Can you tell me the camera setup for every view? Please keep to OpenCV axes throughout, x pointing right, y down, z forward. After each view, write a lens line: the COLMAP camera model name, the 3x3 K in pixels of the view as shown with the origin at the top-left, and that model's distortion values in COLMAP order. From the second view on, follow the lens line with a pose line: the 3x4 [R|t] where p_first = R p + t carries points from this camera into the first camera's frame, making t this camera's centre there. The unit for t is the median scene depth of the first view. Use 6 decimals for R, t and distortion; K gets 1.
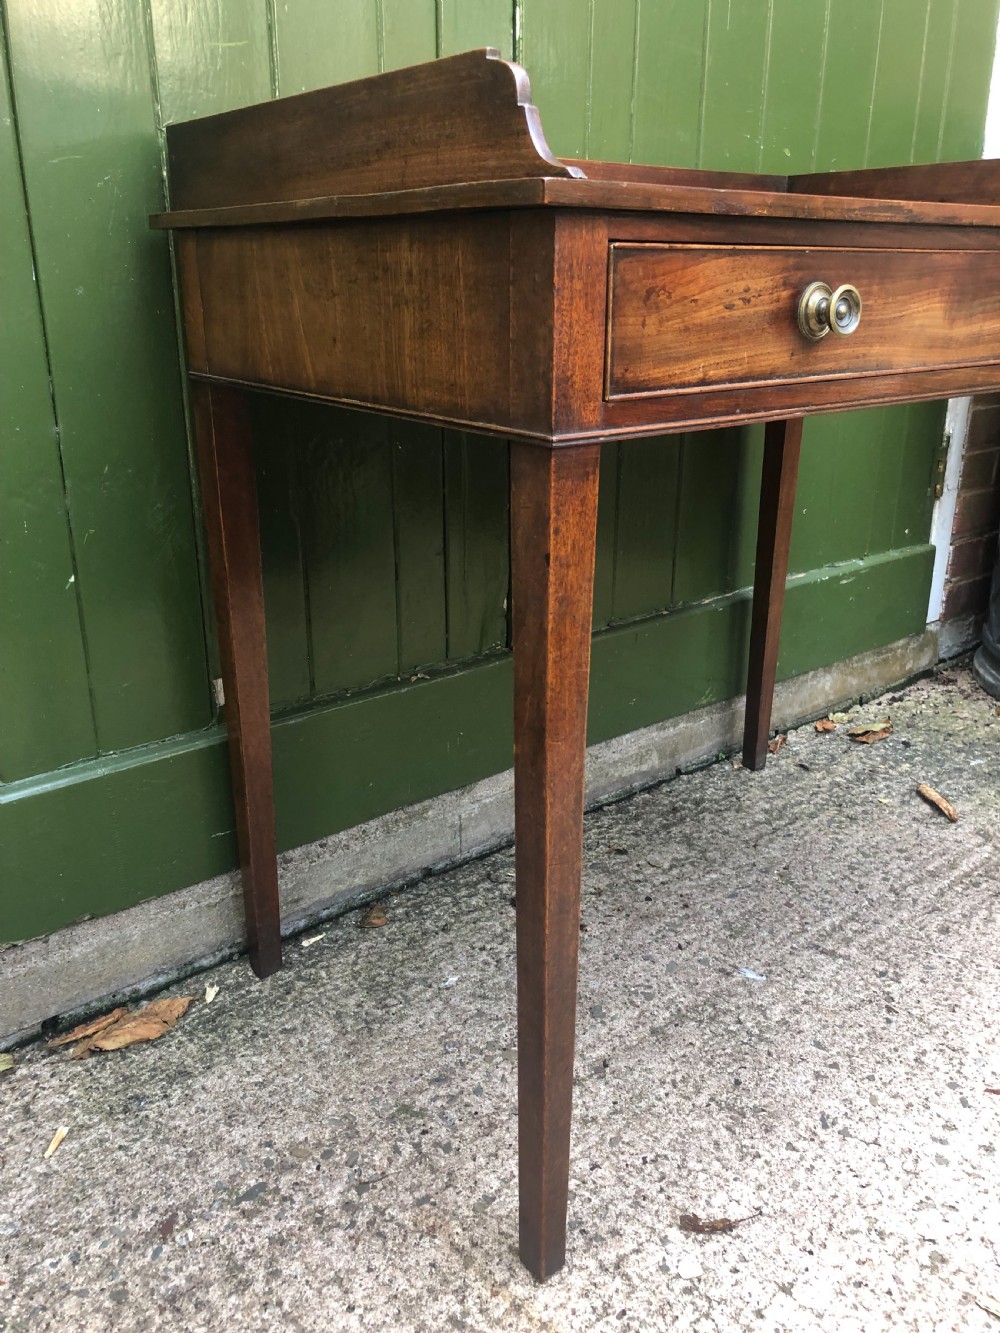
lens RADIAL K [[1104.0, 0, 502.7], [0, 1104.0, 655.2], [0, 0, 1]] dist [-0.002722, 0.035084]
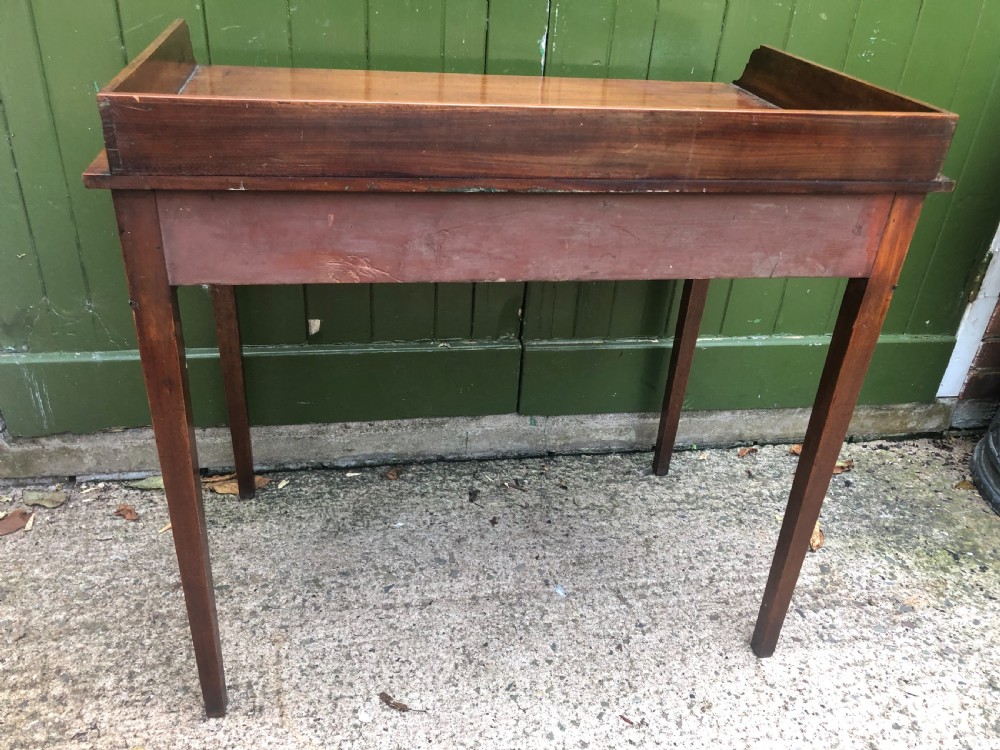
lens RADIAL K [[818.2, 0, 499.8], [0, 818.2, 381.7], [0, 0, 1]] dist [0.011820, 0.003884]
pose [[0.872085, 0.292621, -0.392226, 0.549379], [-0.222012, 0.950870, 0.215771, -0.234638], [0.436095, -0.101091, 0.894204, -0.040377]]
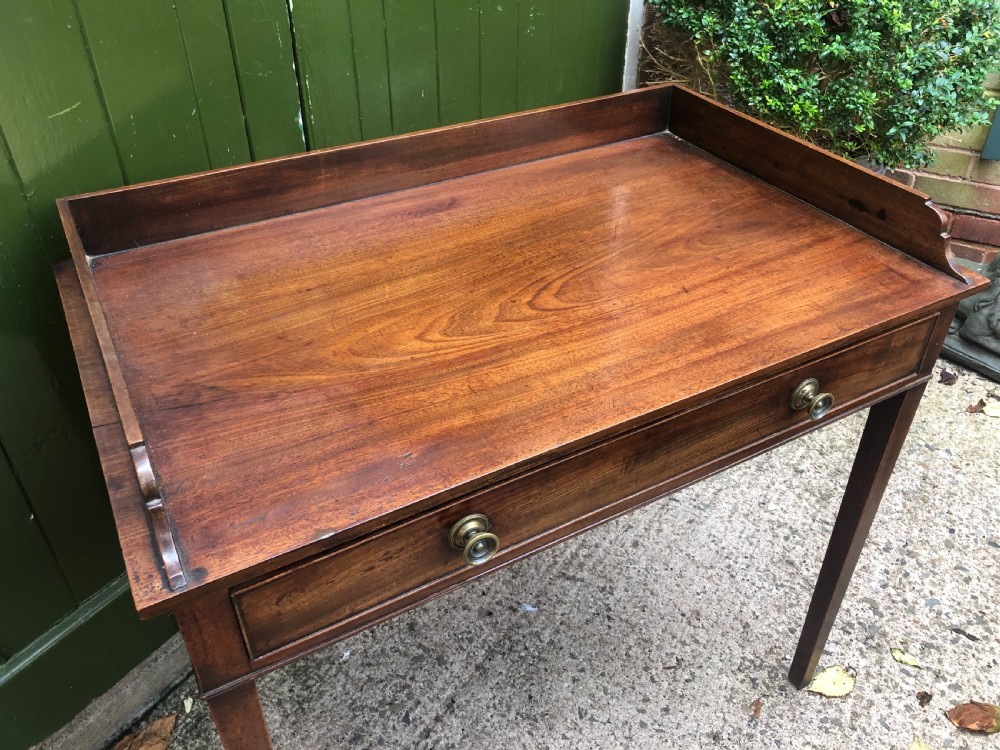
lens RADIAL K [[828.2, 0, 503.9], [0, 828.2, 373.6], [0, 0, 1]] dist [-0.002722, 0.035084]
pose [[0.962361, -0.160073, 0.219632, -0.026628], [0.086761, 0.946804, 0.309894, -0.451840], [-0.257554, -0.279174, 0.925055, -0.034579]]
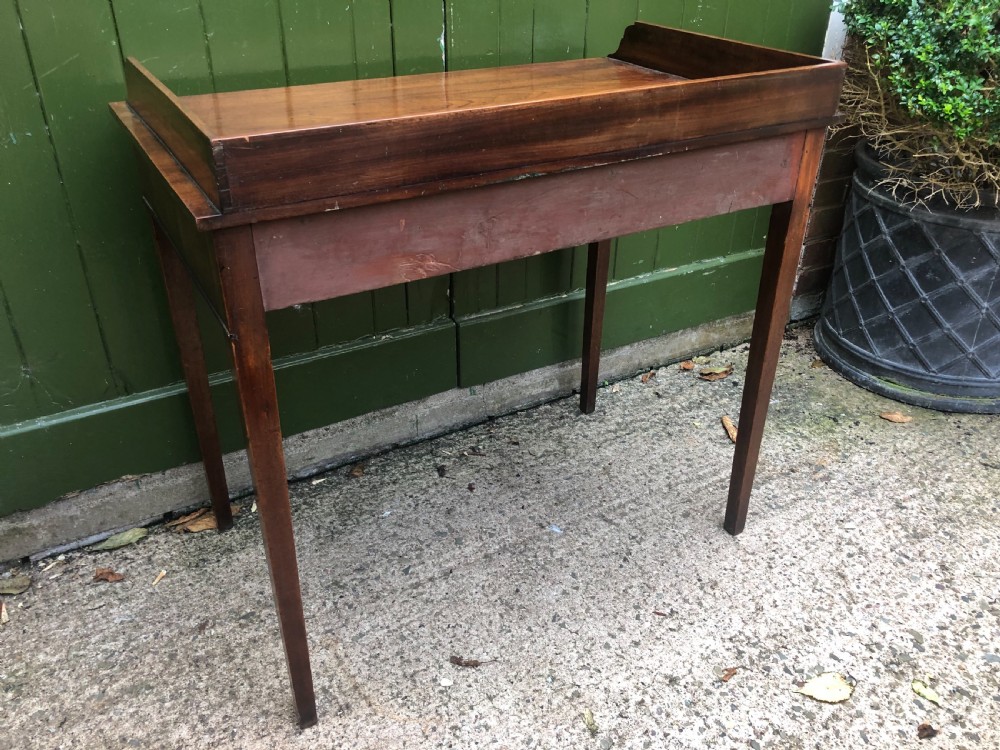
lens RADIAL K [[821.4, 0, 501.8], [0, 821.4, 375.5], [0, 0, 1]] dist [0.017843, -0.003148]
pose [[0.987020, 0.088619, -0.133935, 0.310401], [-0.062362, 0.980021, 0.188866, -0.194615], [0.147996, -0.178062, 0.972826, -0.230389]]
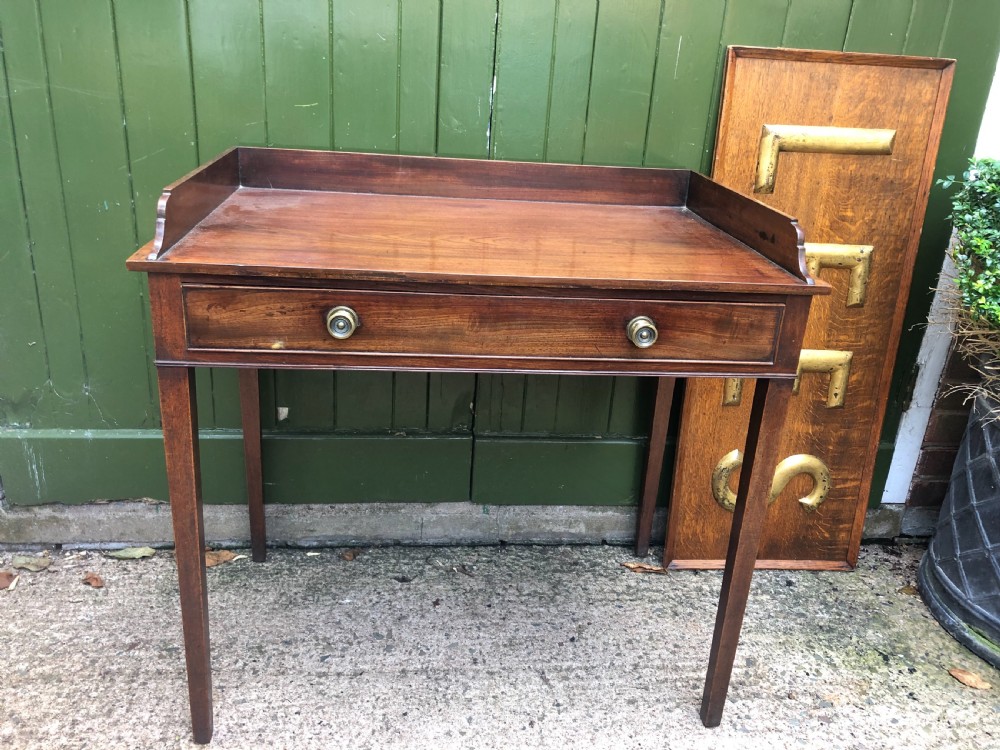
lens RADIAL K [[824.7, 0, 497.1], [0, 824.7, 365.0], [0, 0, 1]] dist [-0.003742, 0.032990]
pose [[0.836003, 0.246421, -0.490281, 0.770573], [-0.241143, 0.967577, 0.075131, -0.256171], [0.492899, 0.055418, 0.868320, -0.080519]]
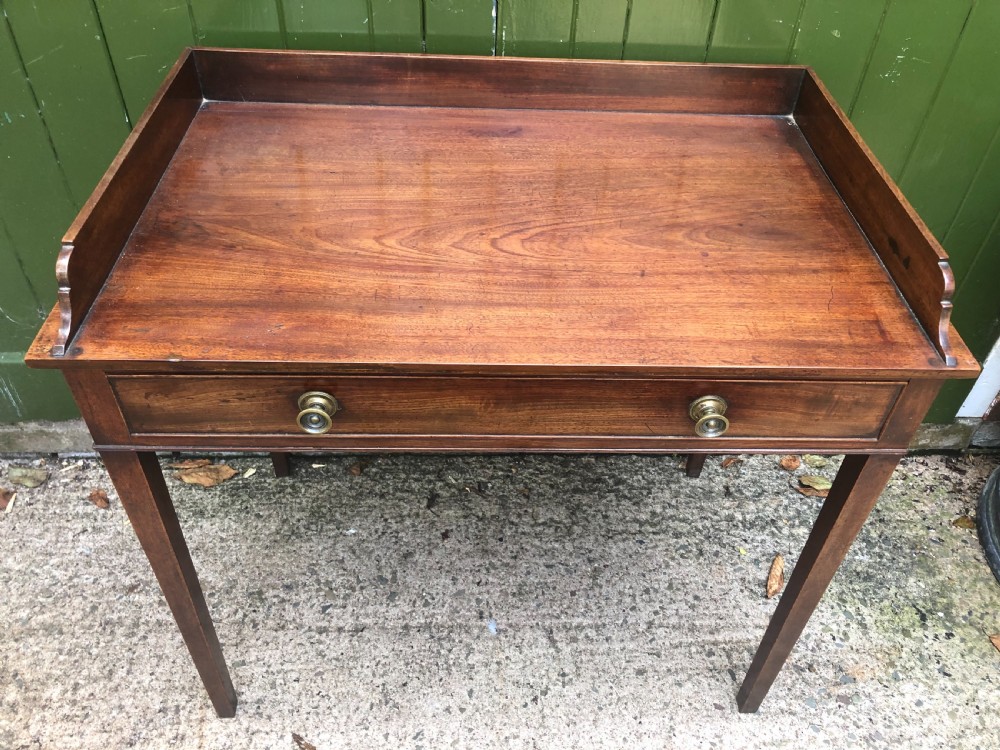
lens RADIAL K [[816.2, 0, 502.5], [0, 816.2, 370.5], [0, 0, 1]] dist [0.010627, 0.003027]
pose [[0.800069, 0.433100, -0.415107, 0.596528], [-0.234922, 0.862878, 0.447497, -0.581710], [0.551998, -0.260511, 0.792107, 0.194404]]
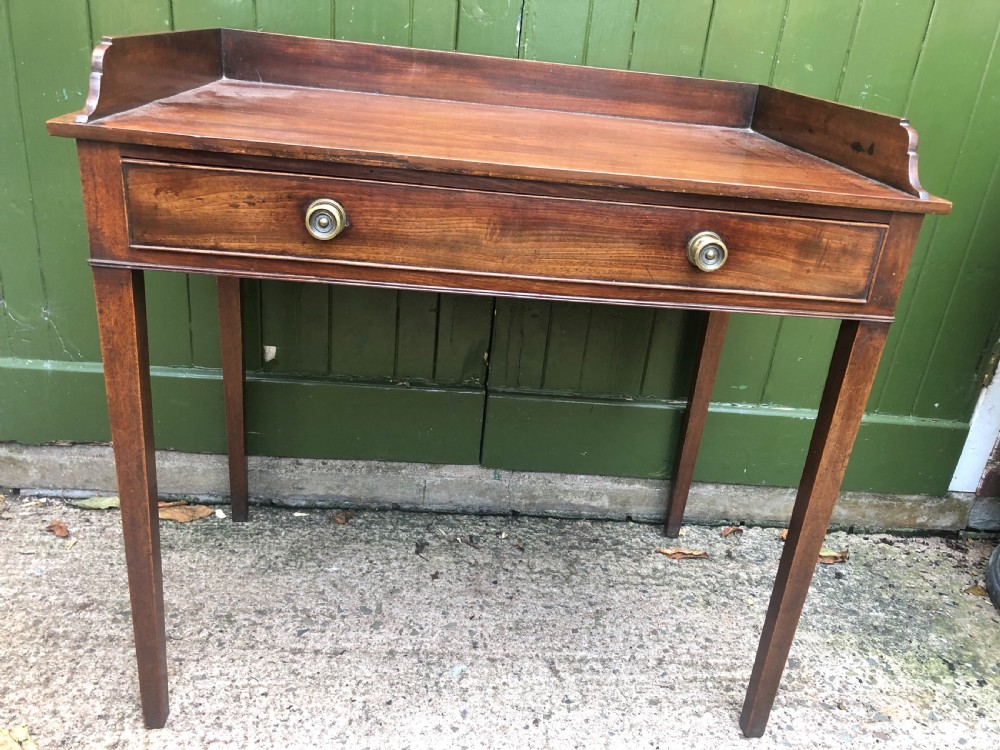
lens RADIAL K [[828.2, 0, 503.9], [0, 828.2, 373.6], [0, 0, 1]] dist [-0.002722, 0.035084]
pose [[0.811957, 0.303846, -0.498401, 0.702245], [-0.284195, 0.951584, 0.117136, -0.194726], [0.509862, 0.046533, 0.858997, 0.089502]]
